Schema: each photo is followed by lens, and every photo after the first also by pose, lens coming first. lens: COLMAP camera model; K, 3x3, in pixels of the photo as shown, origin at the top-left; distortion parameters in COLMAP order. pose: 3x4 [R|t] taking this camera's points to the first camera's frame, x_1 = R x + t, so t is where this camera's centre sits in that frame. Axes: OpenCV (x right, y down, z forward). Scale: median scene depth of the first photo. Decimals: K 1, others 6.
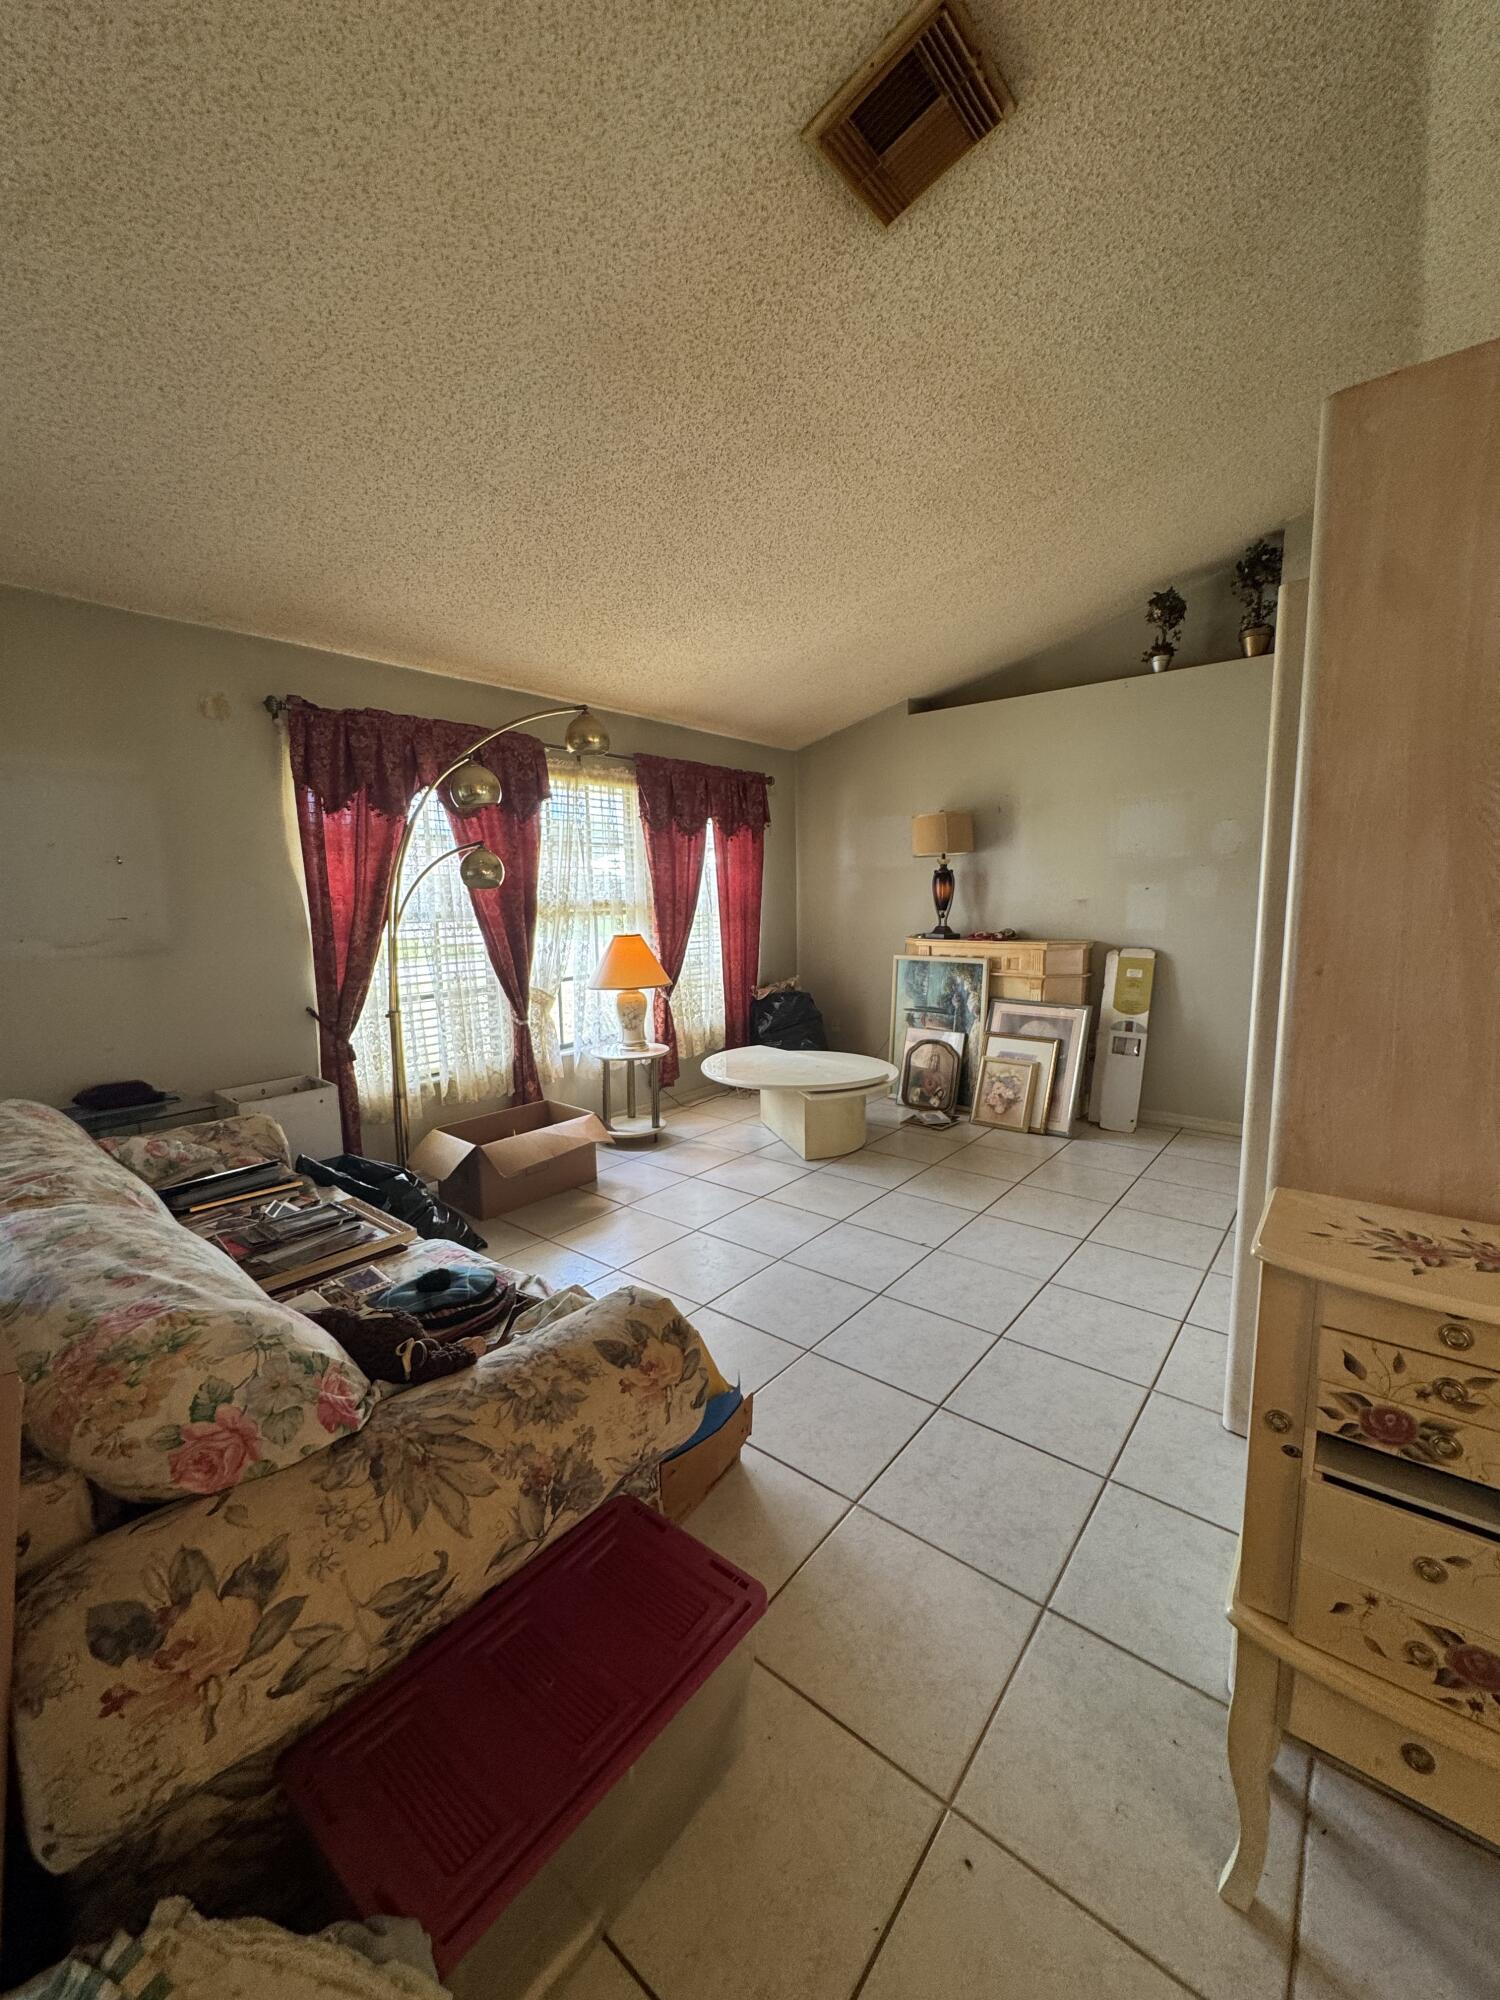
lens RADIAL K [[800.7, 0, 757.9], [0, 800.7, 997.5], [0, 0, 1]] dist [-0.001203, 0.000187]
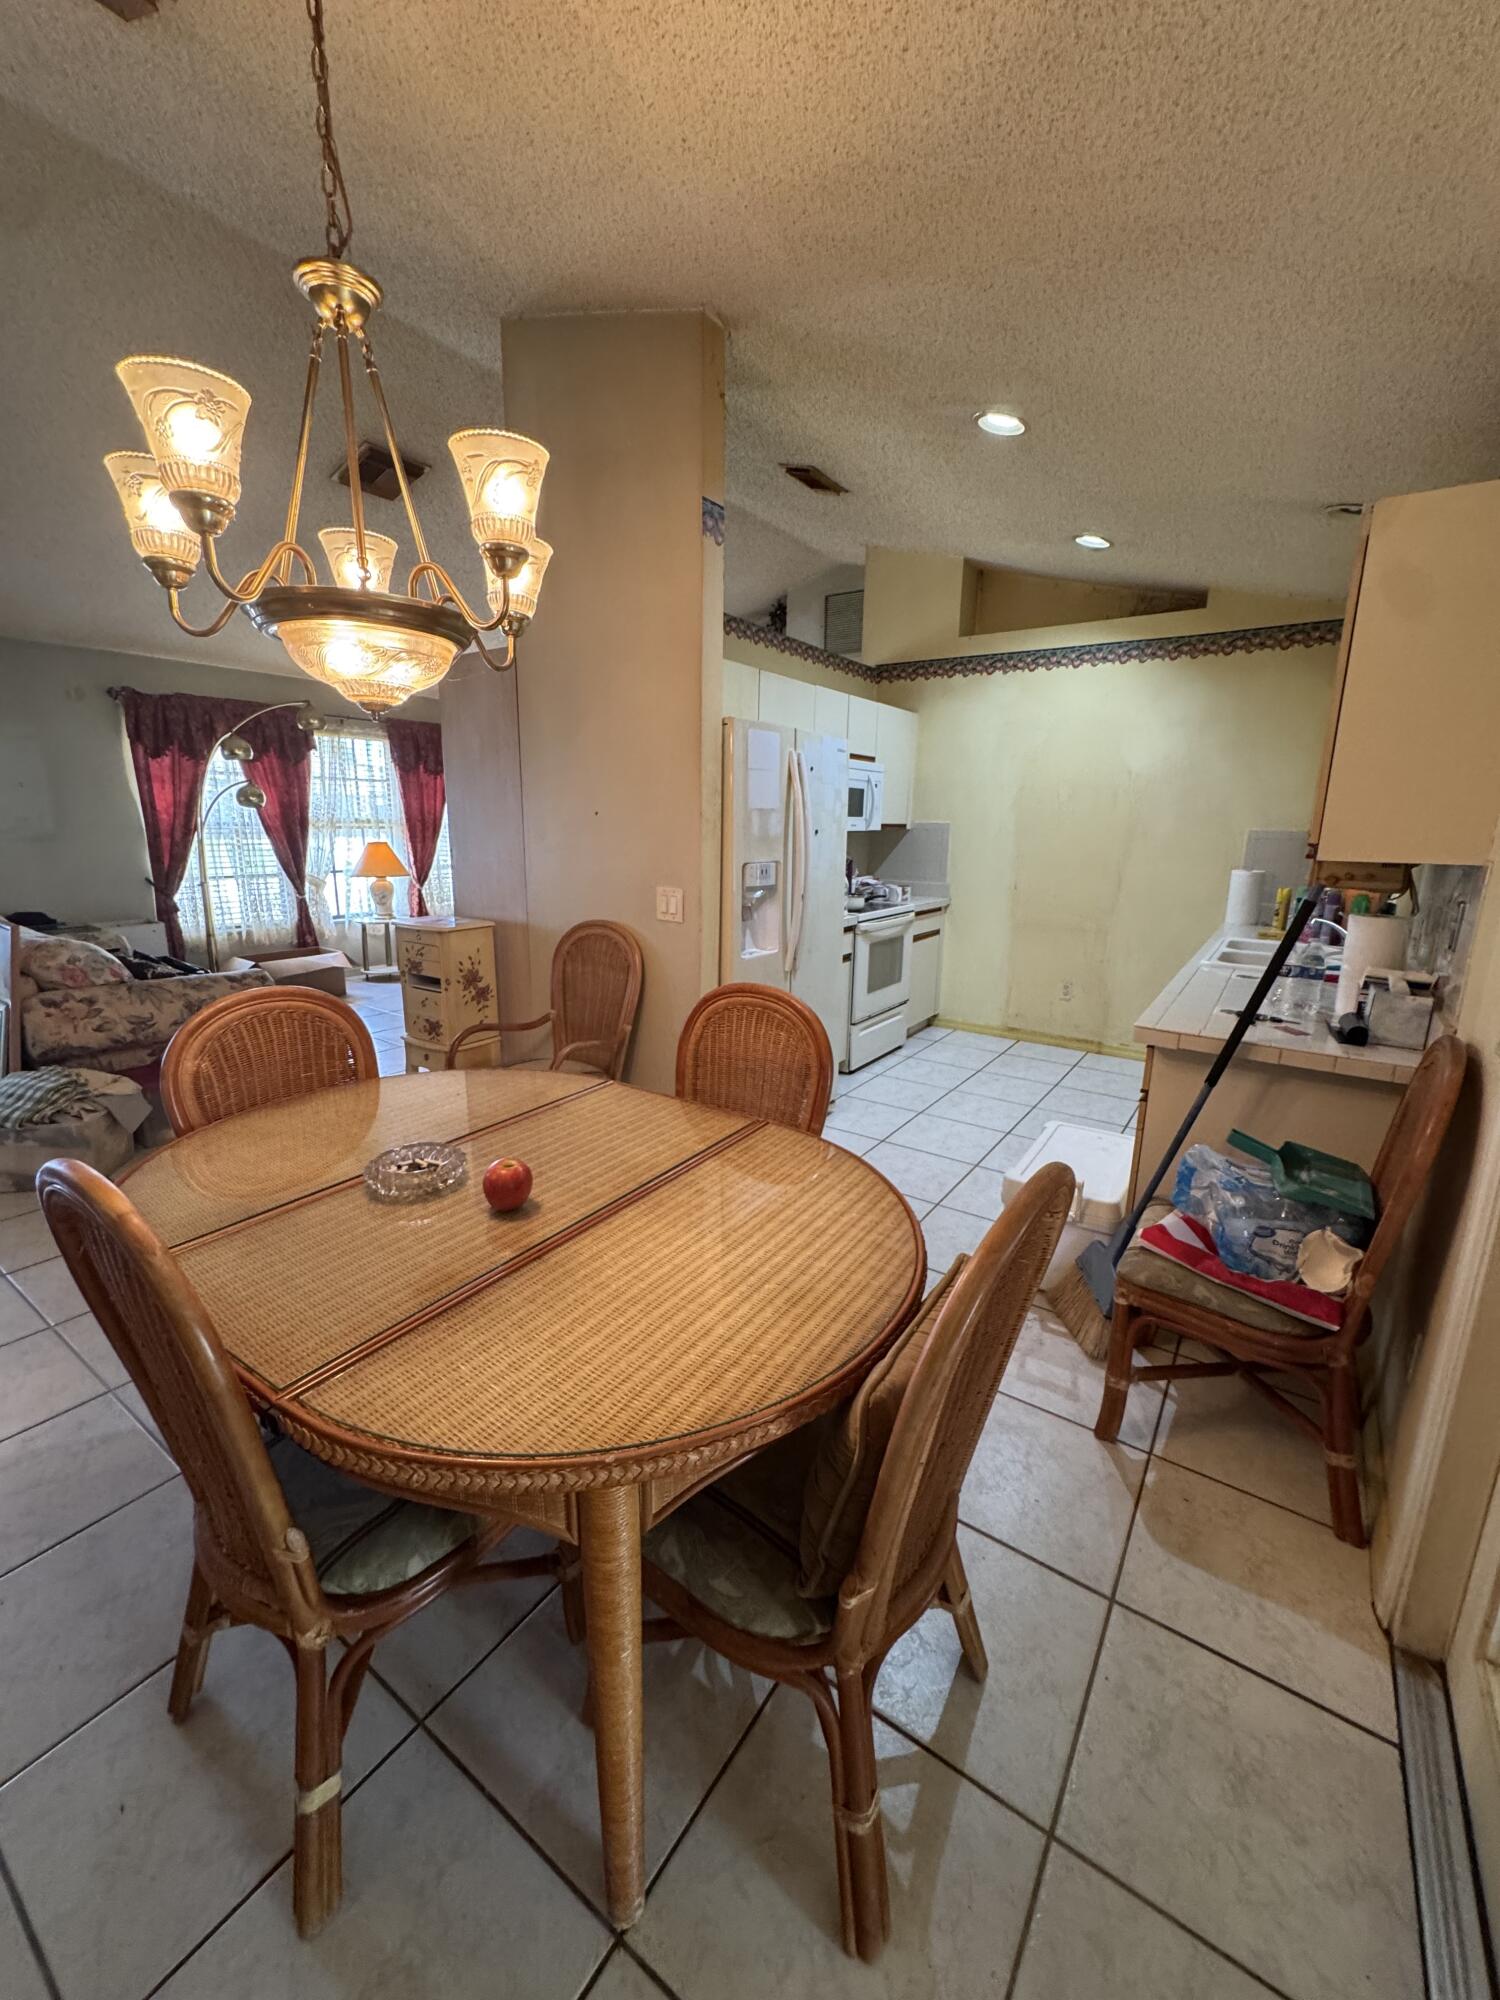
lens RADIAL K [[800.7, 0, 751.5], [0, 800.7, 995.4], [0, 0, 1]] dist [-0.001203, 0.000187]
pose [[0.996851, 0.013045, 0.078217, 0.529487], [-0.019501, 0.996412, 0.082354, 0.089104], [-0.076862, -0.083620, 0.993529, -0.718509]]
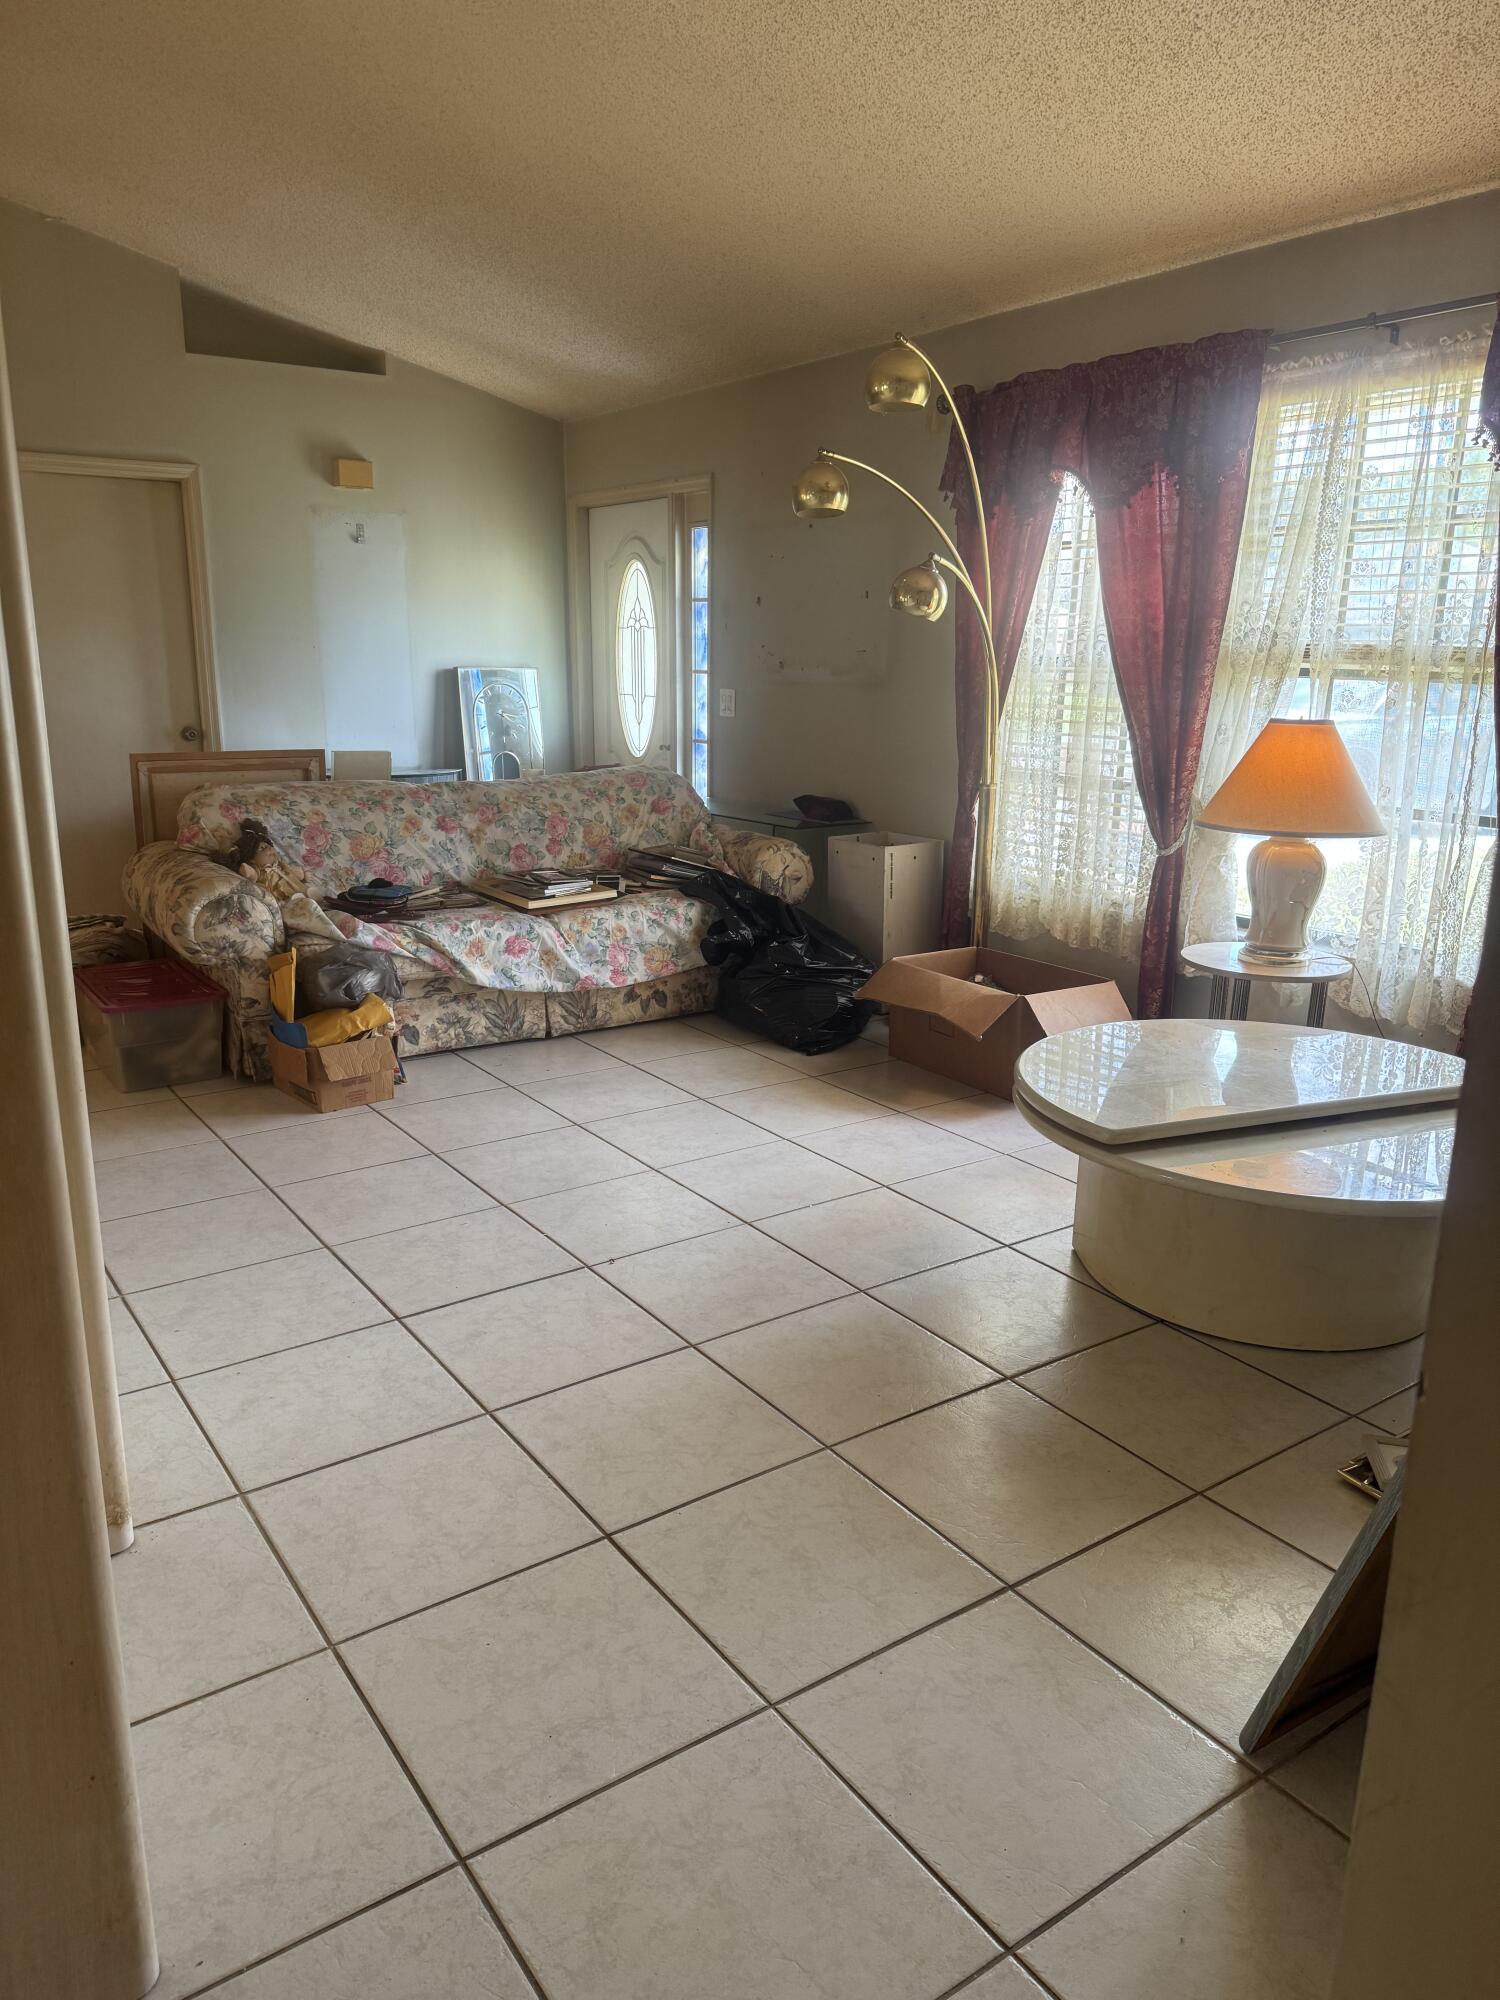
lens RADIAL K [[1414.0, 0, 757.1], [0, 1414.0, 1000.3], [0, 0, 1]] dist [0.005995, 0.000761]
pose [[-0.285524, 0.243009, -0.927051, 0.947817], [-0.137564, 0.946910, 0.290583, -0.151074], [0.948447, 0.210497, -0.236936, 1.163906]]
